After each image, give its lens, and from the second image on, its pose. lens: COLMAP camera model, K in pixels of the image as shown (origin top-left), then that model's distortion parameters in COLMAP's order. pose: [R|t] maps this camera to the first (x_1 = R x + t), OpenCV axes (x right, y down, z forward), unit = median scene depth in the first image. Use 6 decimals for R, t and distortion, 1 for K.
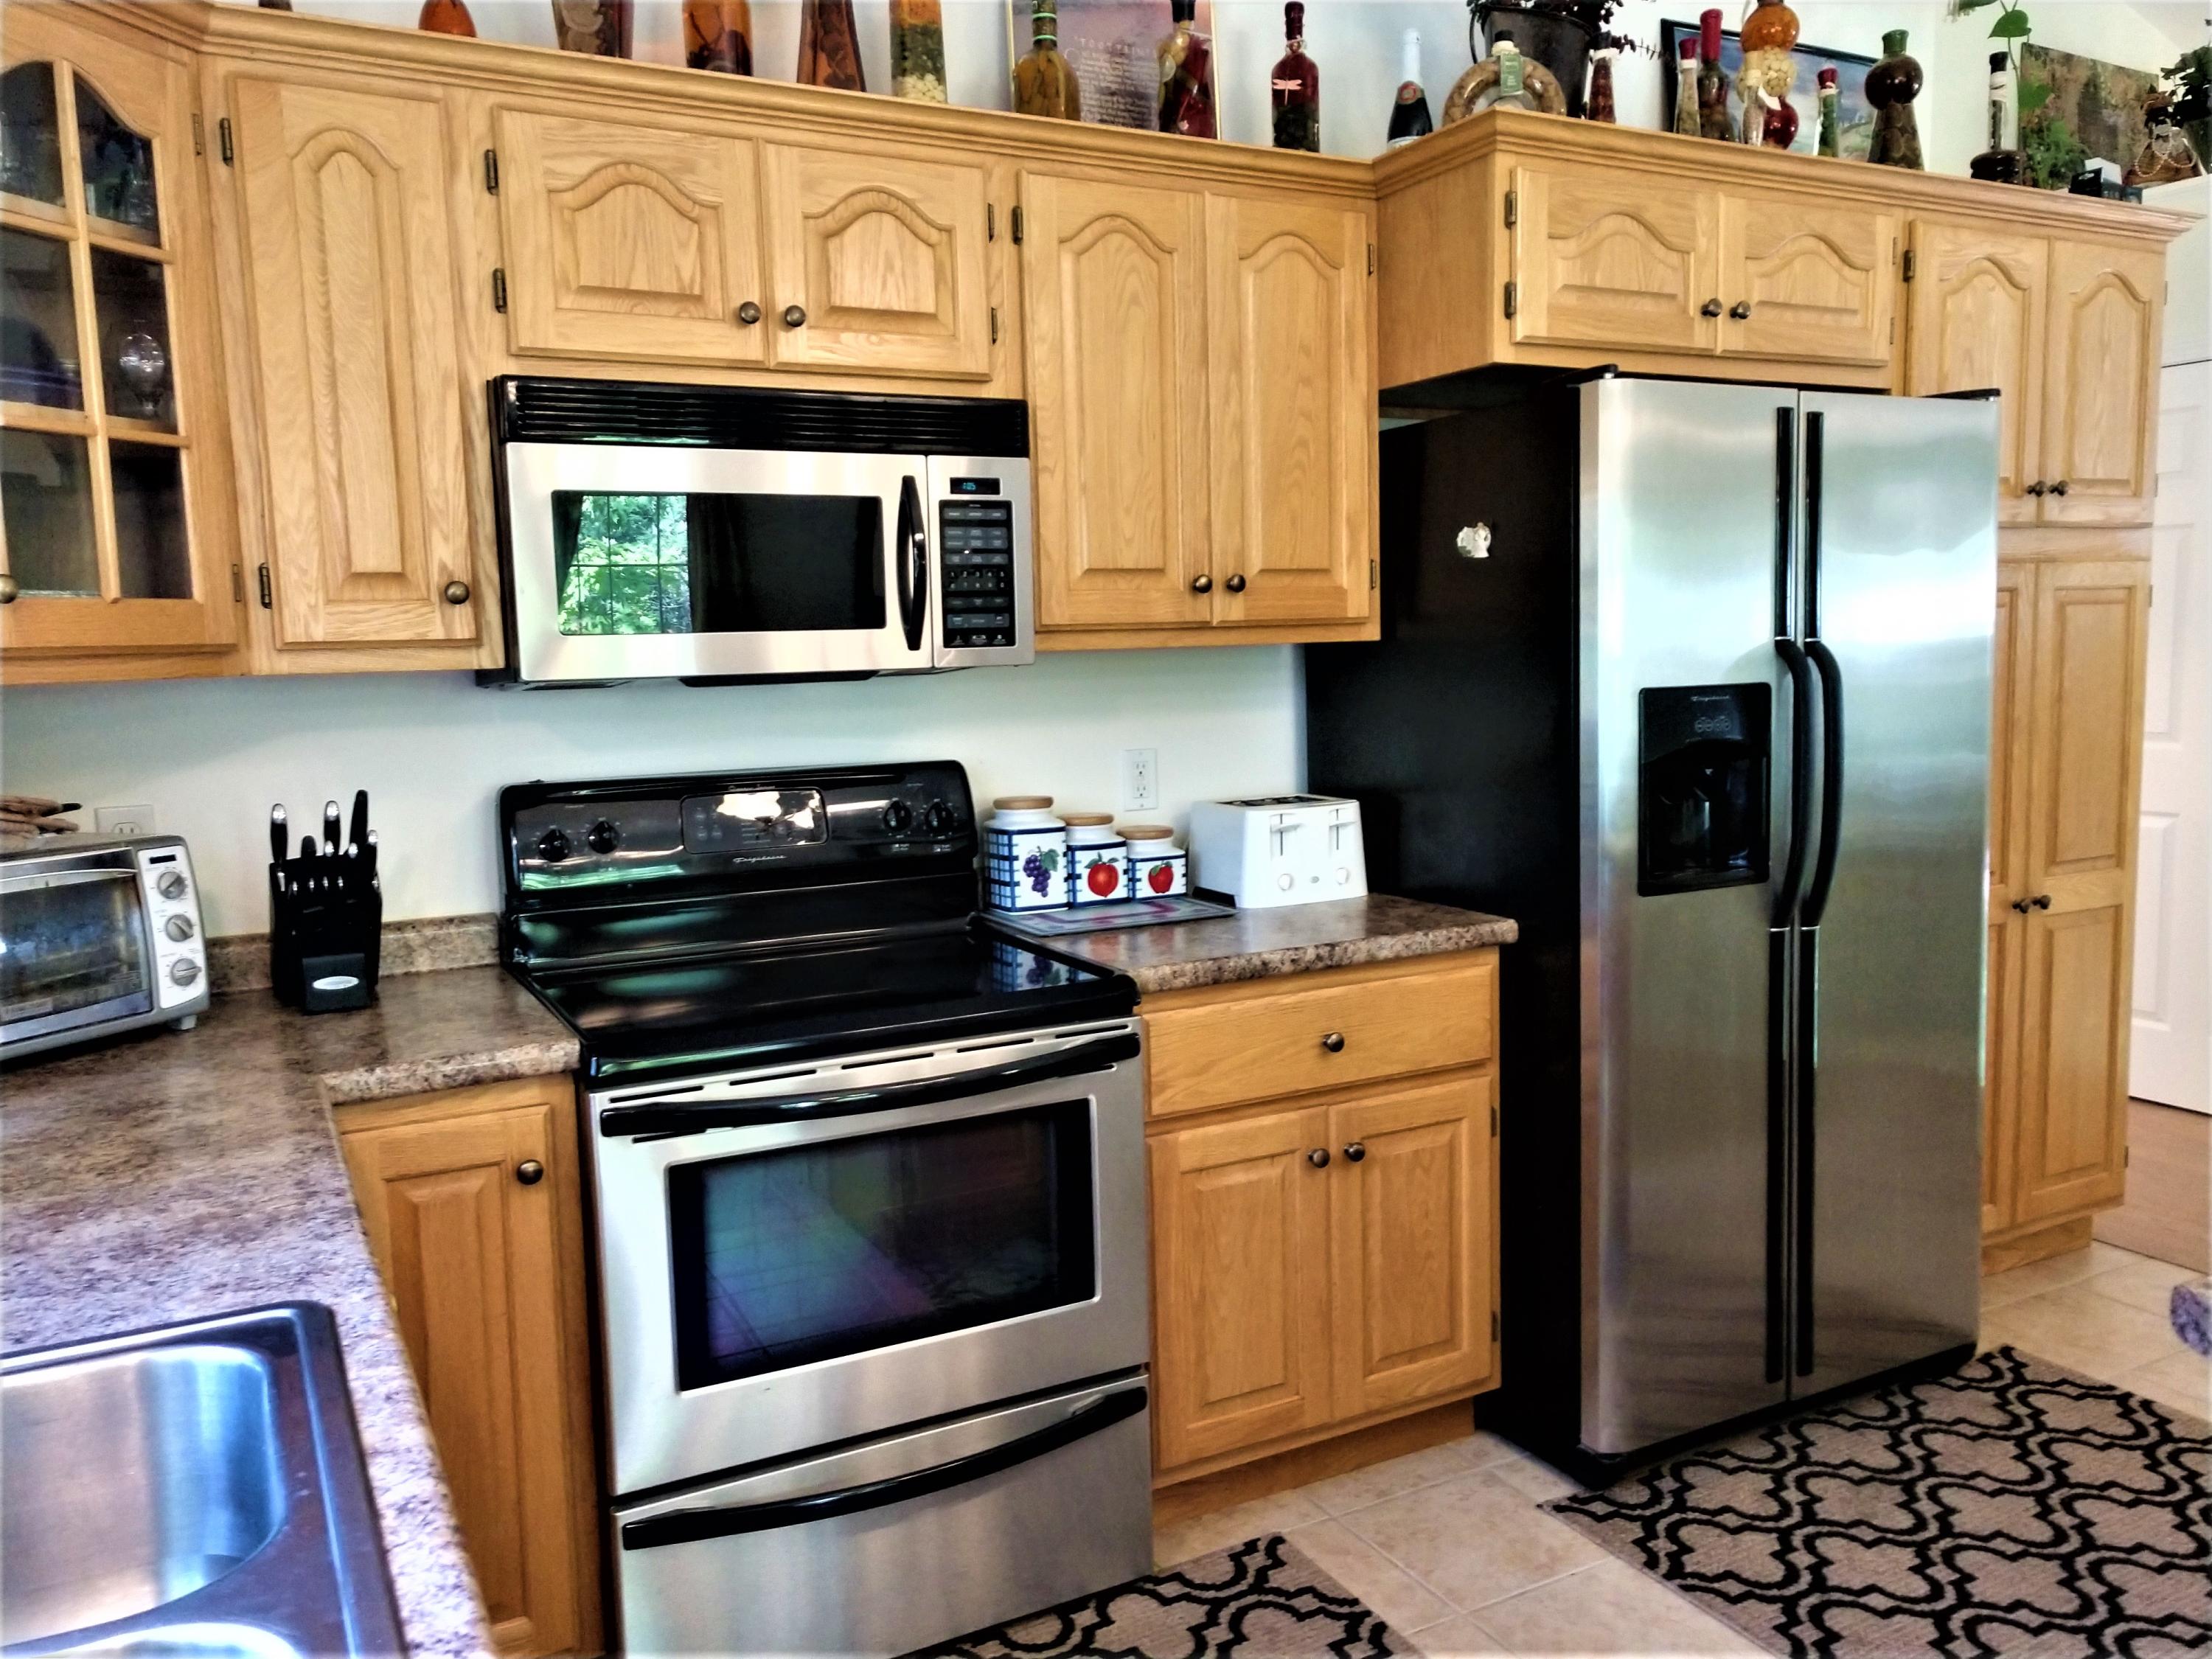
lens RADIAL K [[1698.8, 0, 1103.6], [0, 1698.8, 817.6], [0, 0, 1]] dist [0.026981, -0.002023]
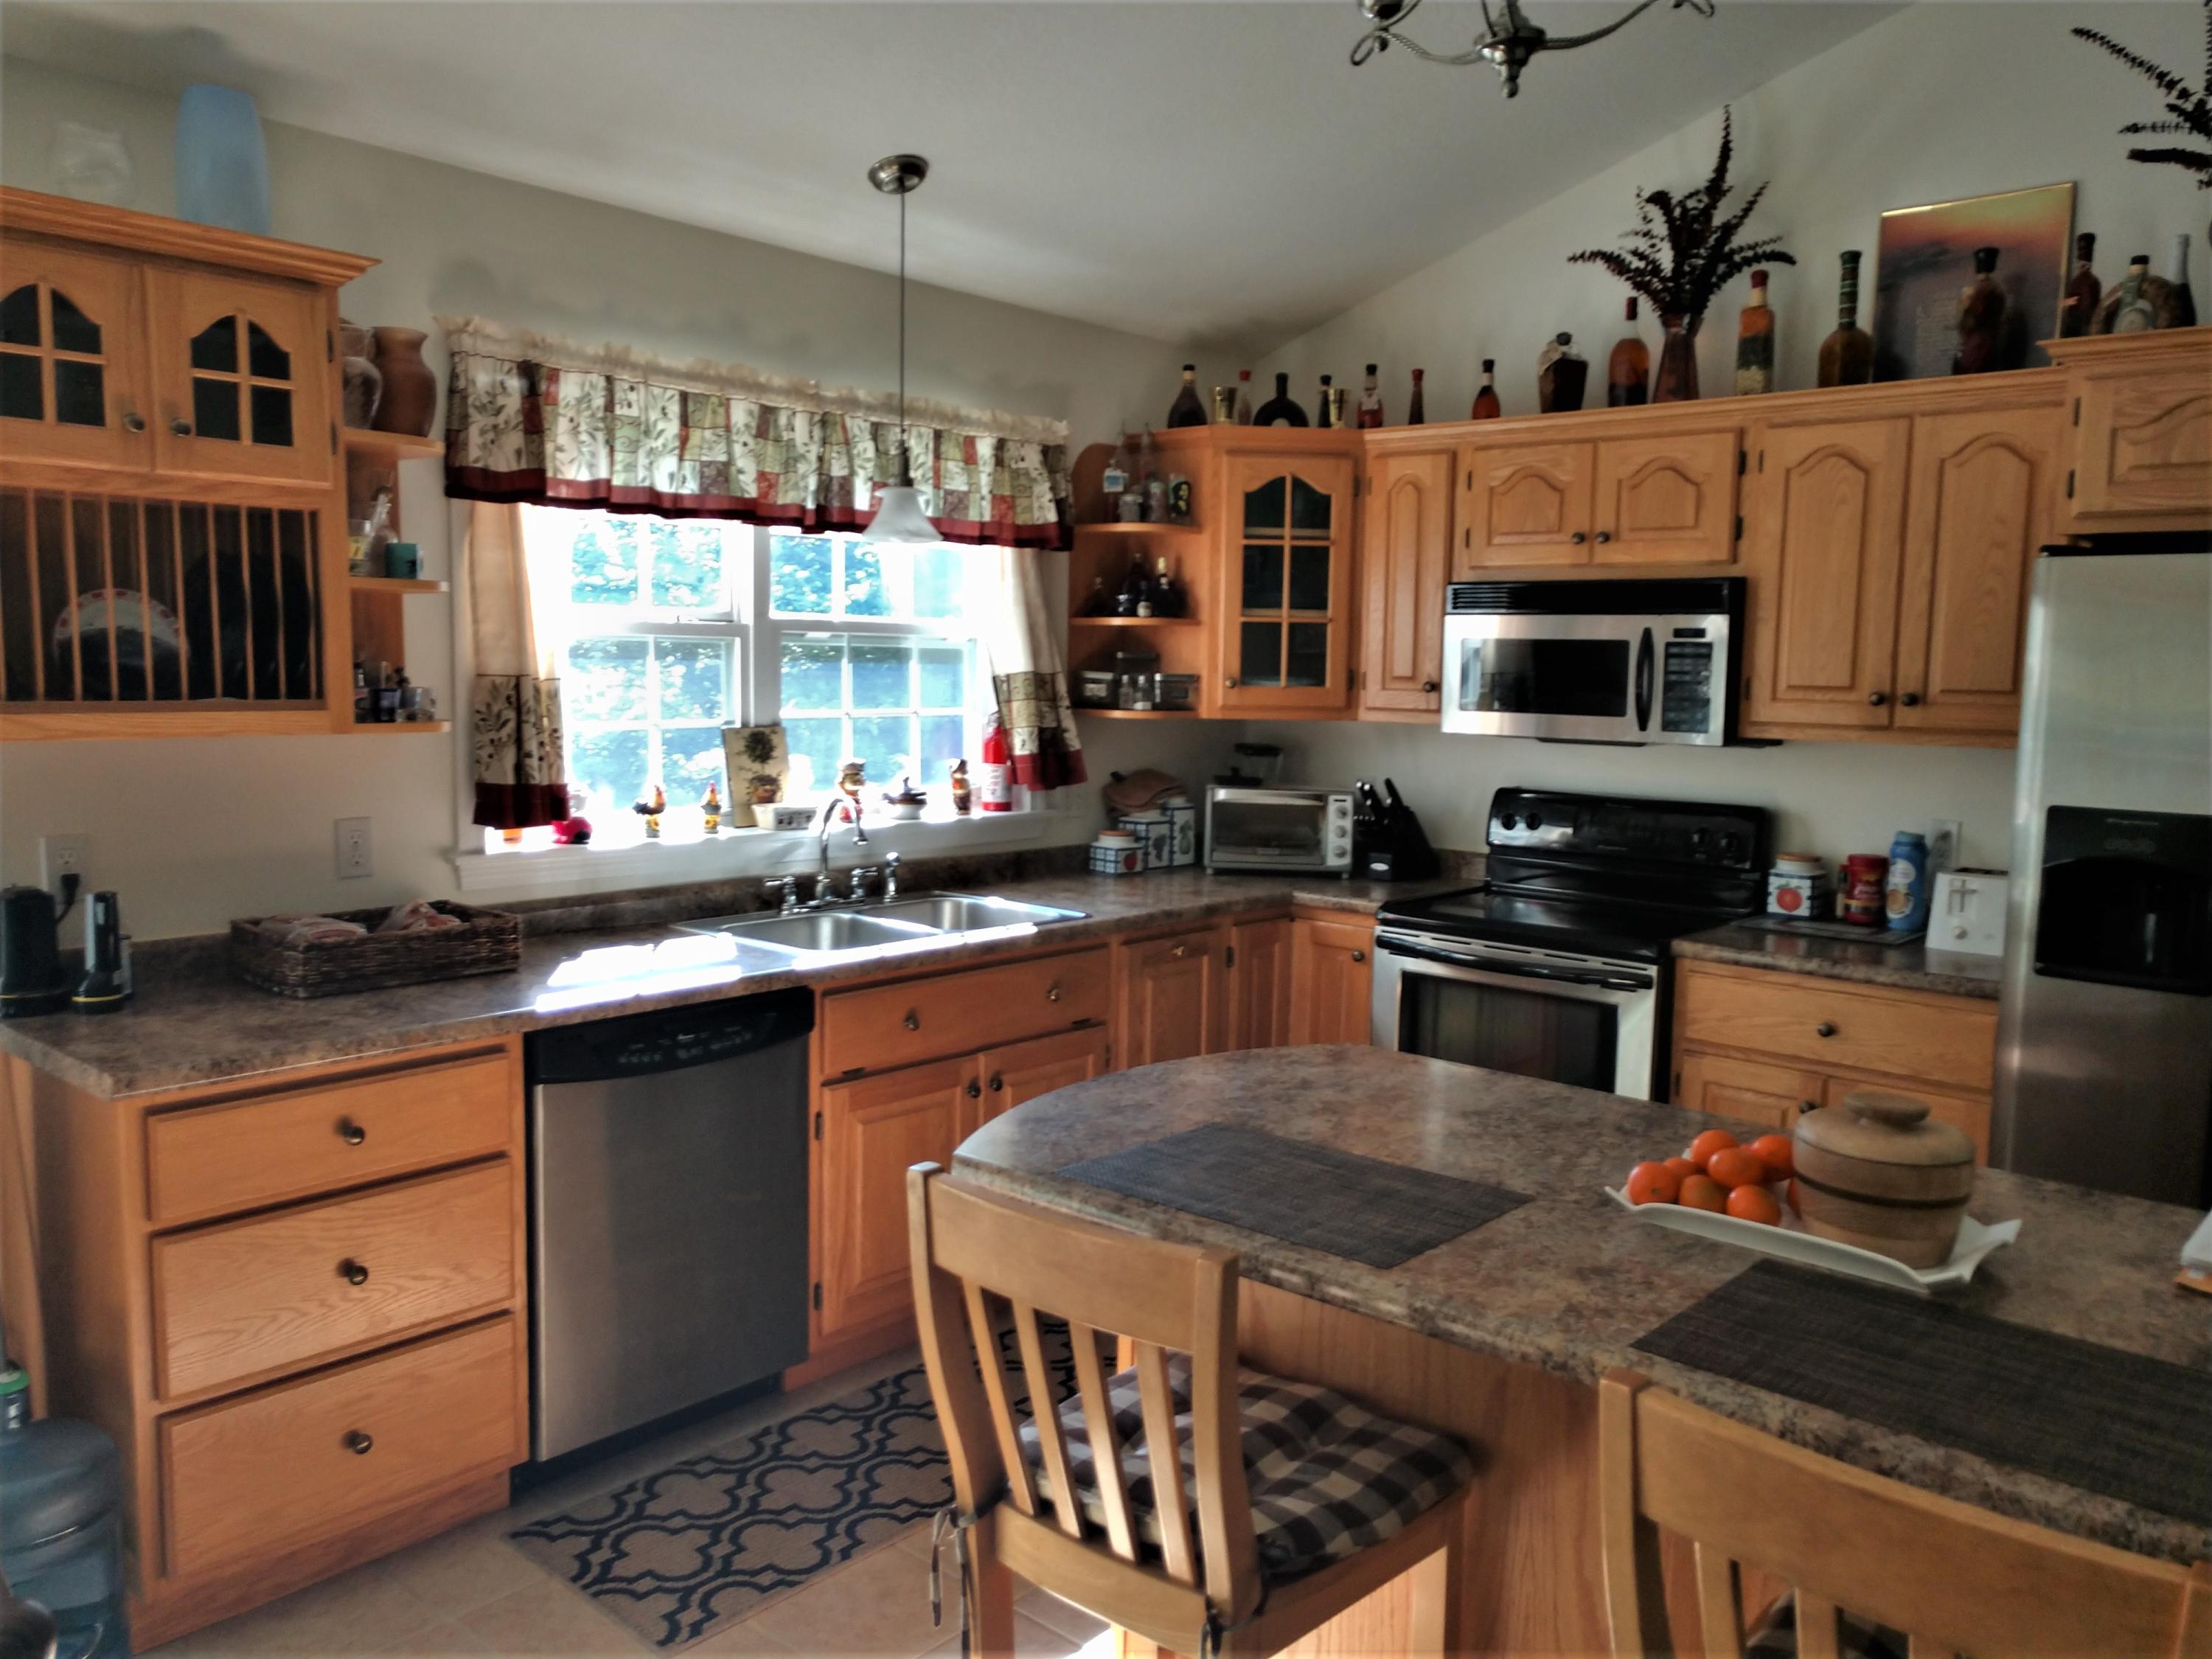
lens RADIAL K [[1682.6, 0, 1106.0], [0, 1682.6, 829.5], [0, 0, 1]] dist [-0.004718, 0.047322]
pose [[0.349413, 0.126923, -0.928332, 1.217162], [-0.125730, 0.988173, 0.087781, -0.080555], [0.928495, 0.086047, 0.361239, -0.070427]]
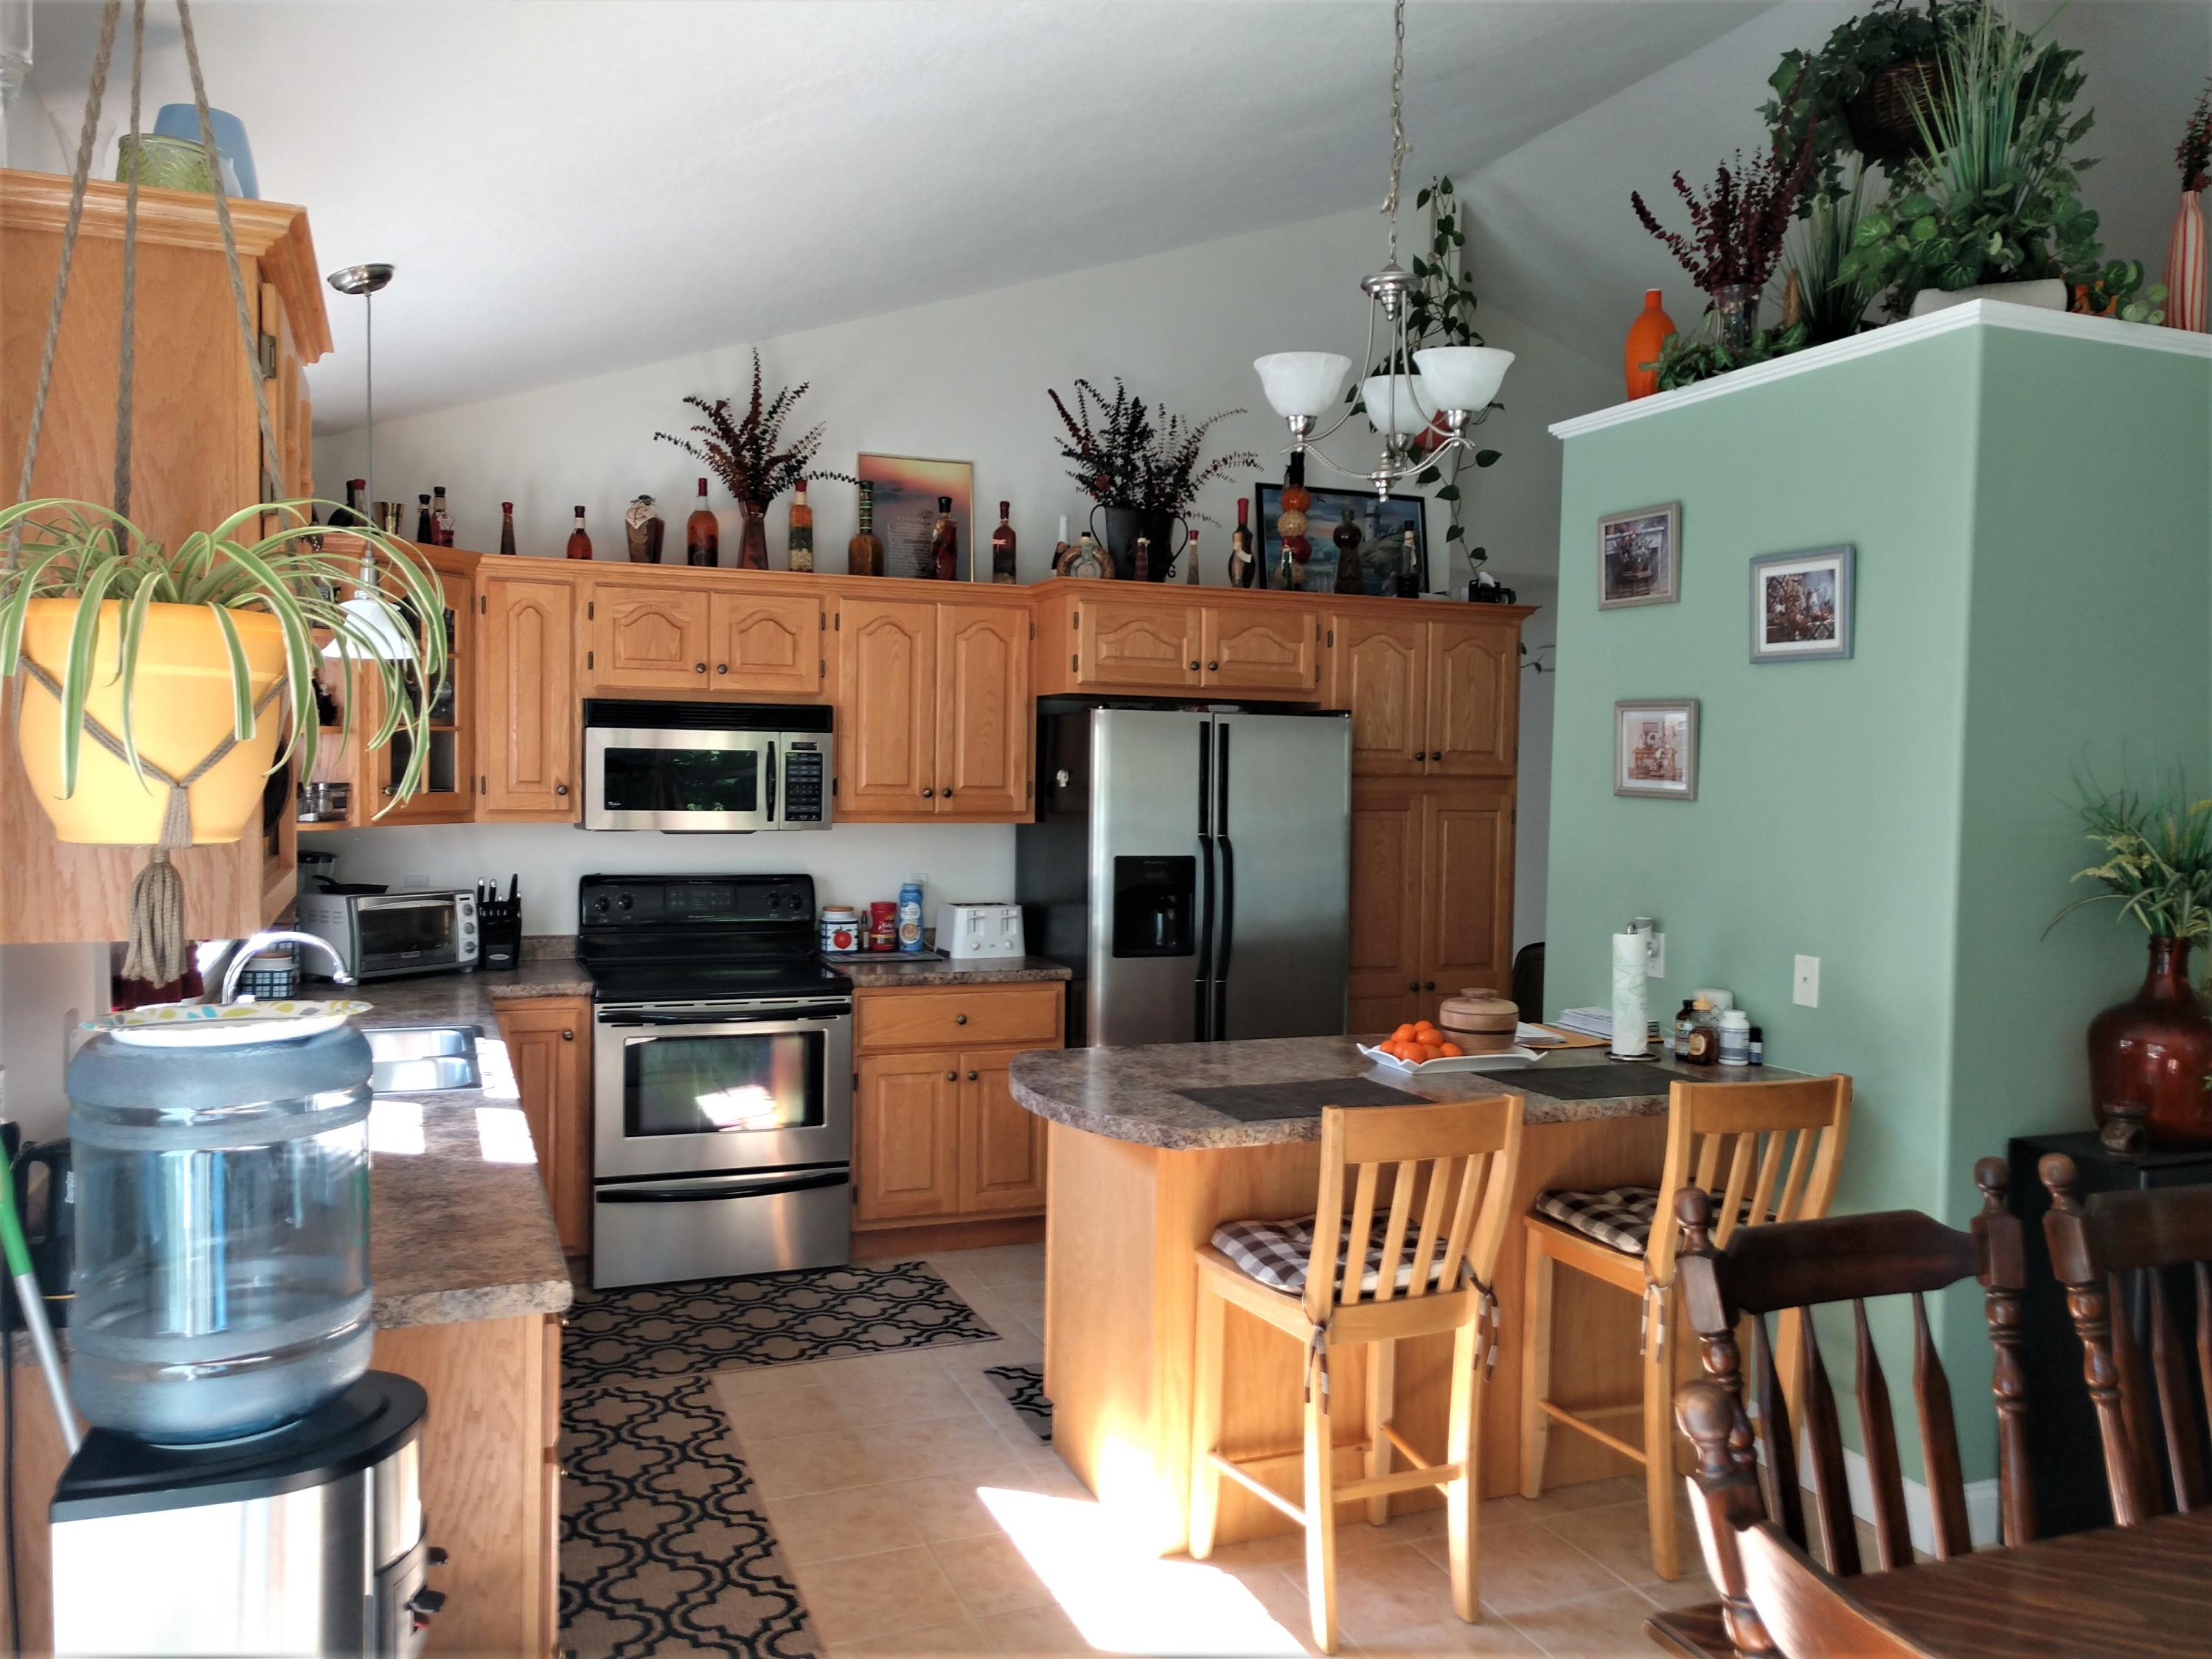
lens RADIAL K [[1682.6, 0, 1106.0], [0, 1682.6, 829.5], [0, 0, 1]] dist [-0.004718, 0.047322]
pose [[0.993325, 0.047031, -0.105329, 0.521385], [-0.053834, 0.996579, -0.062705, 0.021038], [0.102020, 0.067957, 0.992458, -1.036502]]
